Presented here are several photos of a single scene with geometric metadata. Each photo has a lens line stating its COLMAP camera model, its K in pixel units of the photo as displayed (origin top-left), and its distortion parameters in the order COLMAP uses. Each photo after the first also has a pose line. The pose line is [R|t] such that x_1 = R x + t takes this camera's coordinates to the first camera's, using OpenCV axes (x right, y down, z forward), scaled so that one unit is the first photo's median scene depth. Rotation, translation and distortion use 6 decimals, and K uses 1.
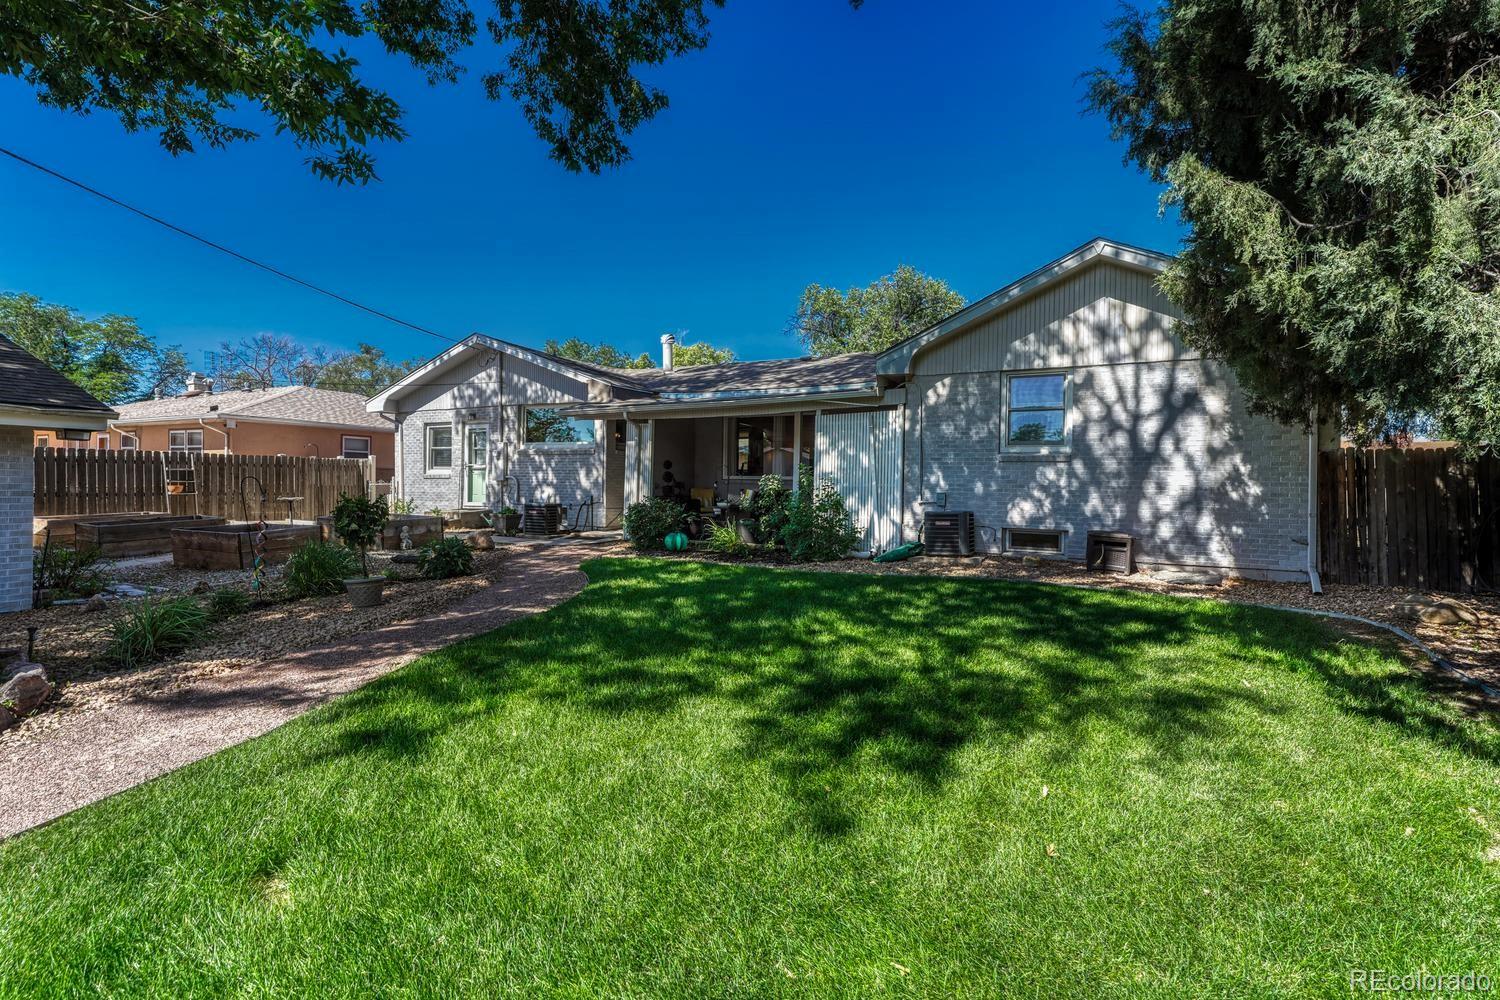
lens RADIAL K [[708.7, 0, 714.3], [0, 708.7, 487.4], [0, 0, 1]] dist [0.025574, -0.000480]
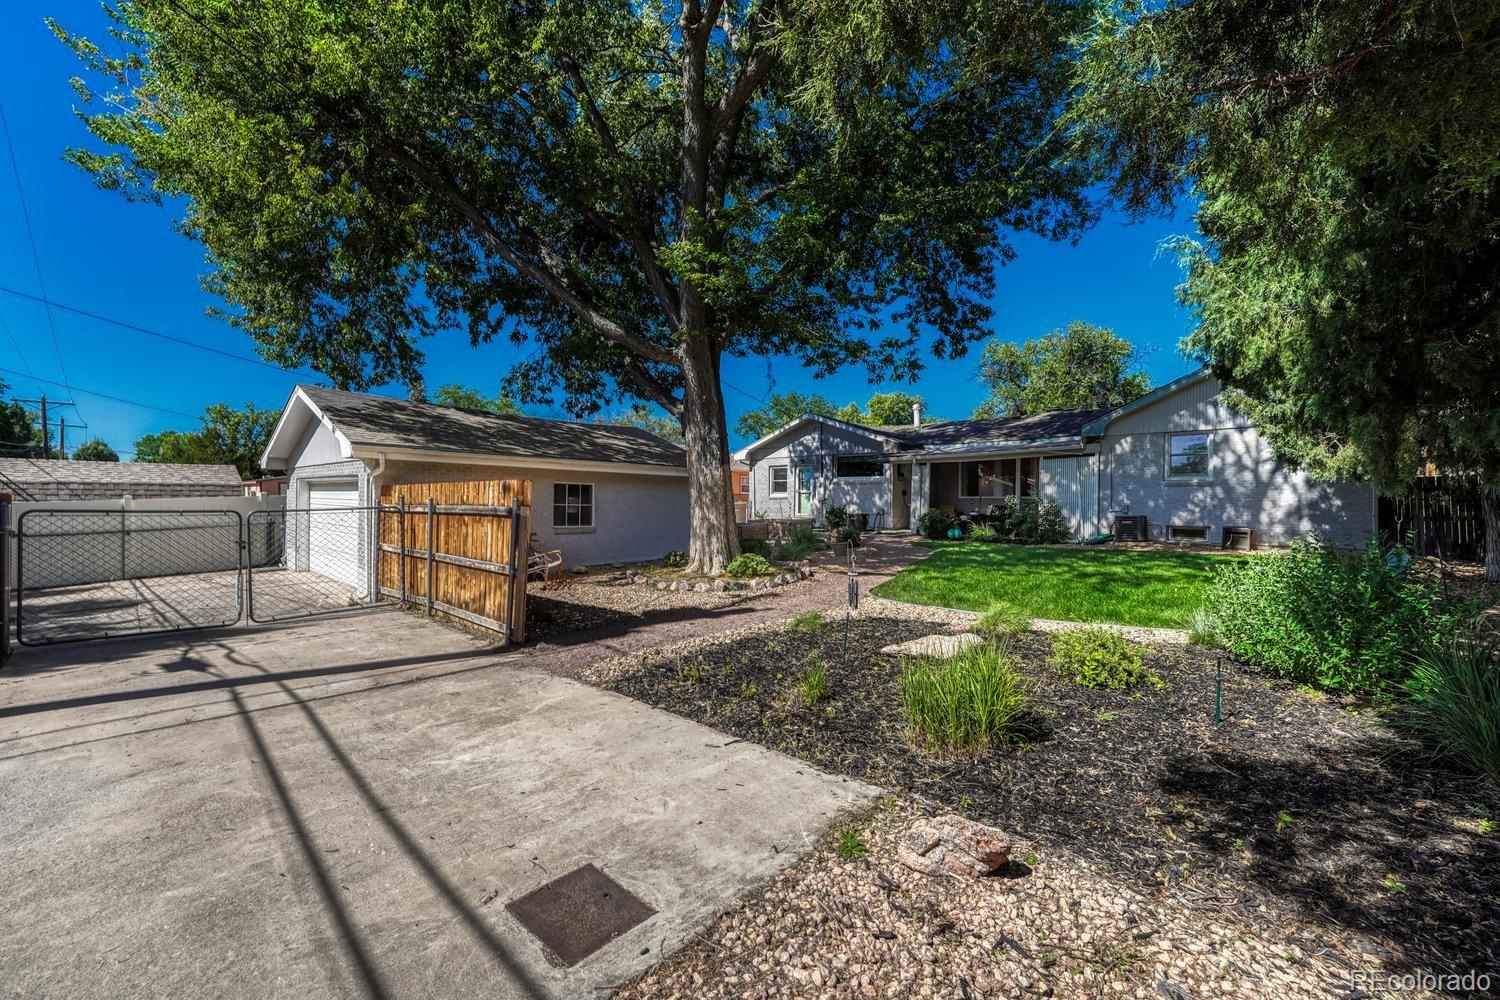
lens RADIAL K [[607.3, 0, 727.1], [0, 607.3, 497.6], [0, 0, 1]] dist [0.001213, 0.001162]
pose [[0.968189, -0.001771, -0.250216, -0.173260], [-0.002948, 0.999825, -0.018483, 0.011076], [0.250205, 0.018633, 0.968014, -0.463213]]
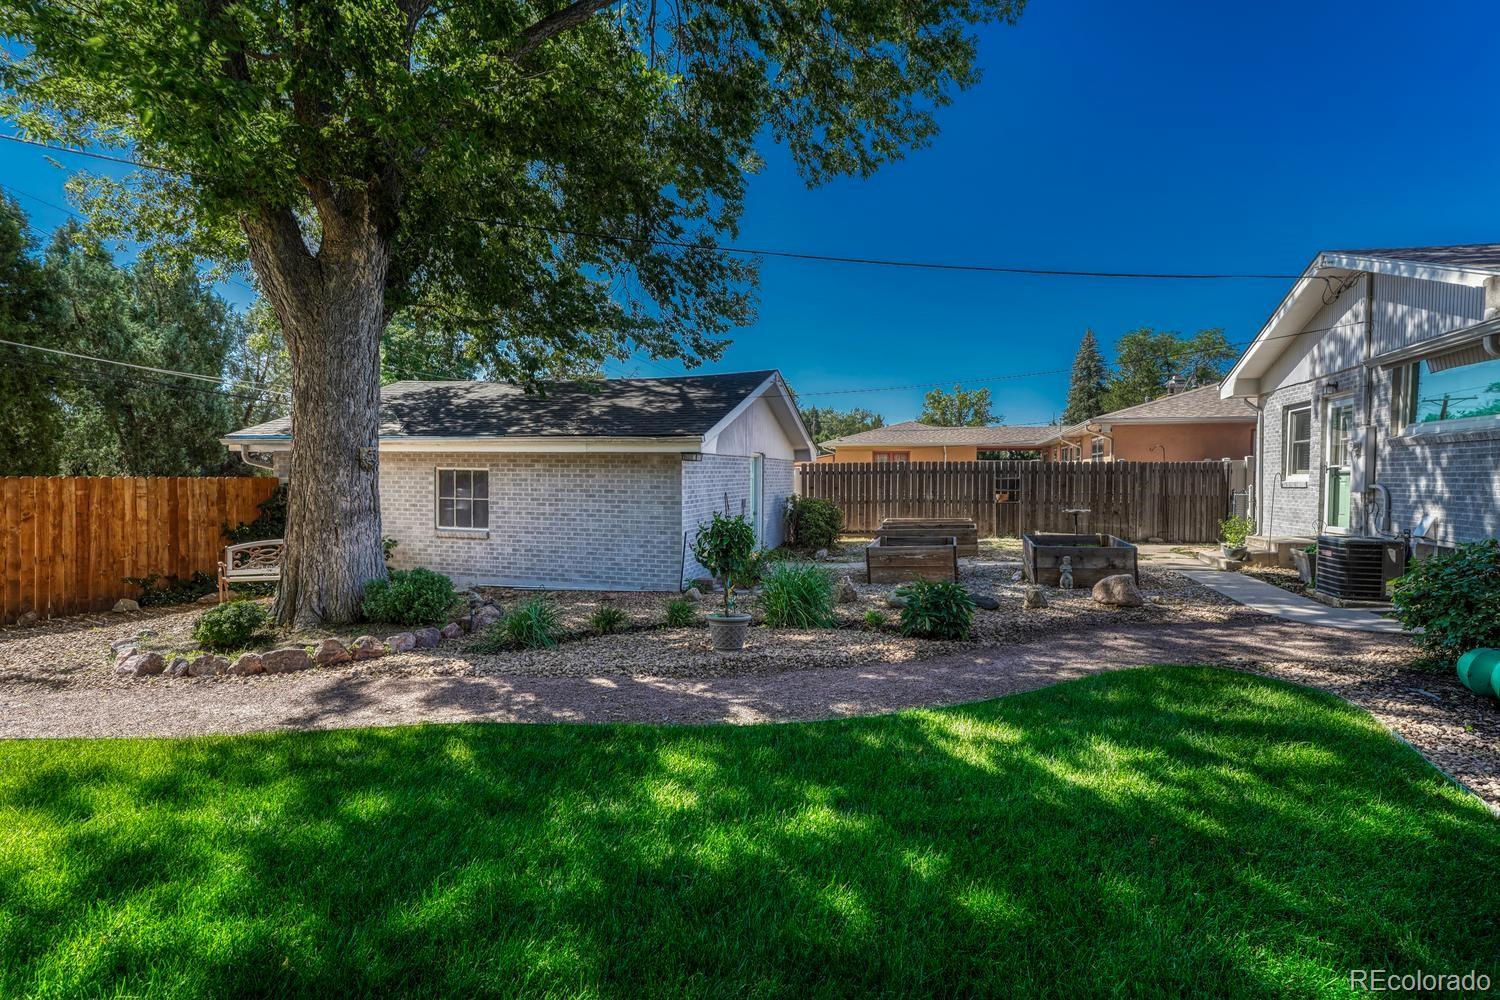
lens RADIAL K [[708.7, 0, 758.1], [0, 708.7, 494.6], [0, 0, 1]] dist [0.025574, -0.000480]
pose [[0.207413, 0.014085, -0.978152, 0.187969], [-0.010562, 0.999870, 0.012158, -0.010490], [0.978196, 0.007809, 0.207535, 0.429457]]
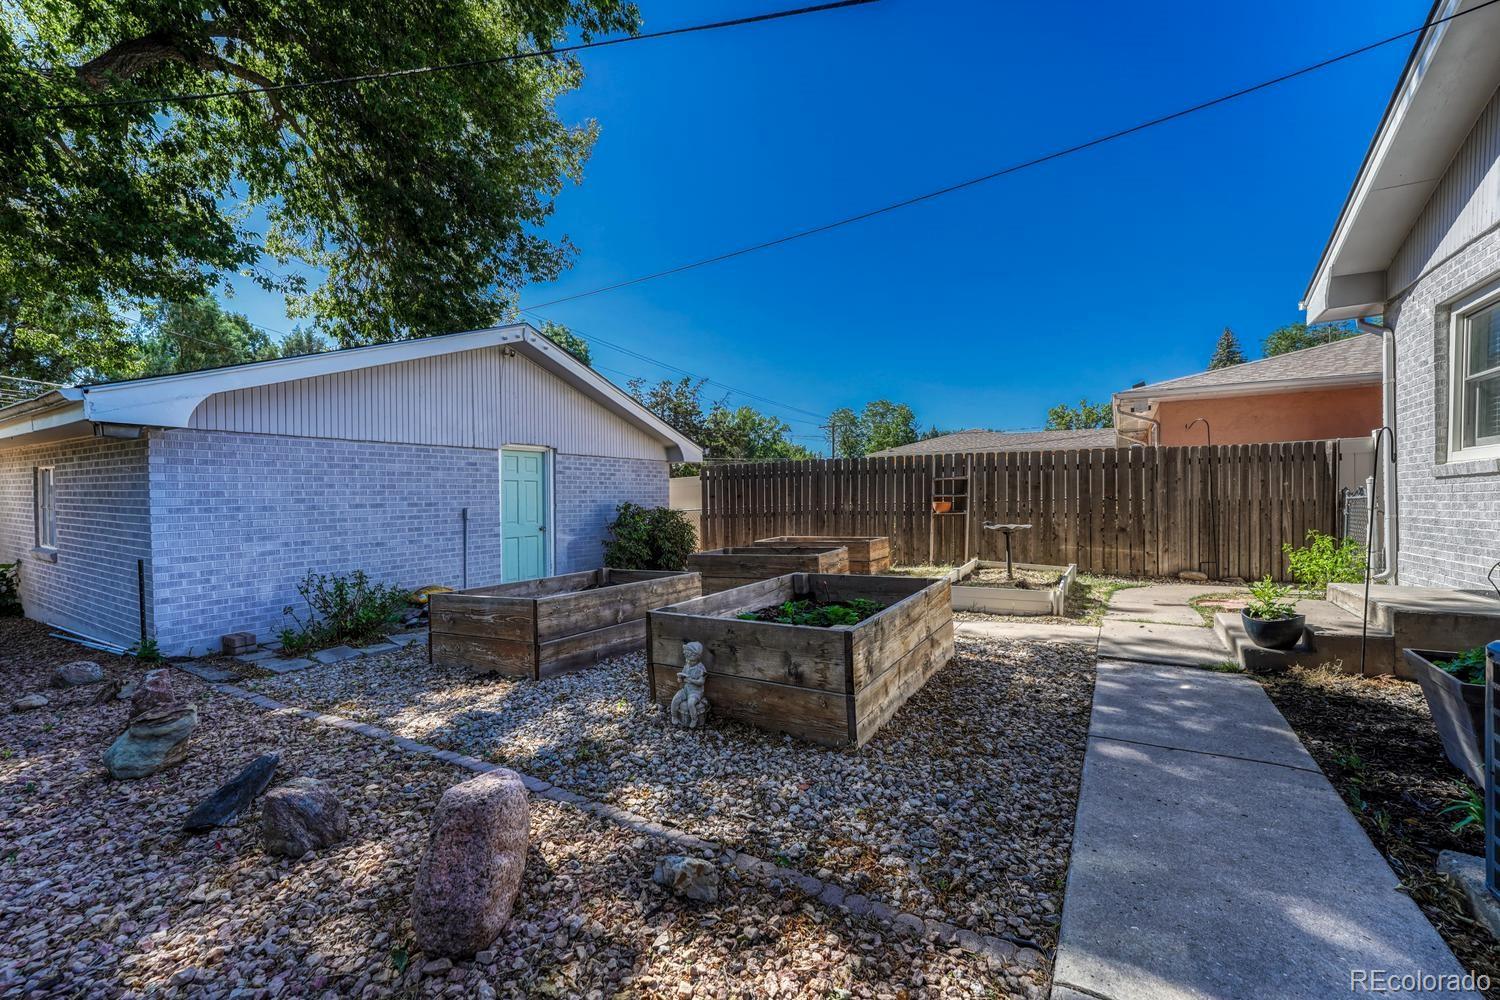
lens RADIAL K [[607.3, 0, 734.5], [0, 607.3, 498.8], [0, 0, 1]] dist [0.001213, 0.001162]
pose [[-0.065138, -0.007695, -0.997847, -0.131882], [-0.002904, 0.999967, -0.007522, -0.000355], [0.997872, 0.002408, -0.065158, 0.820161]]
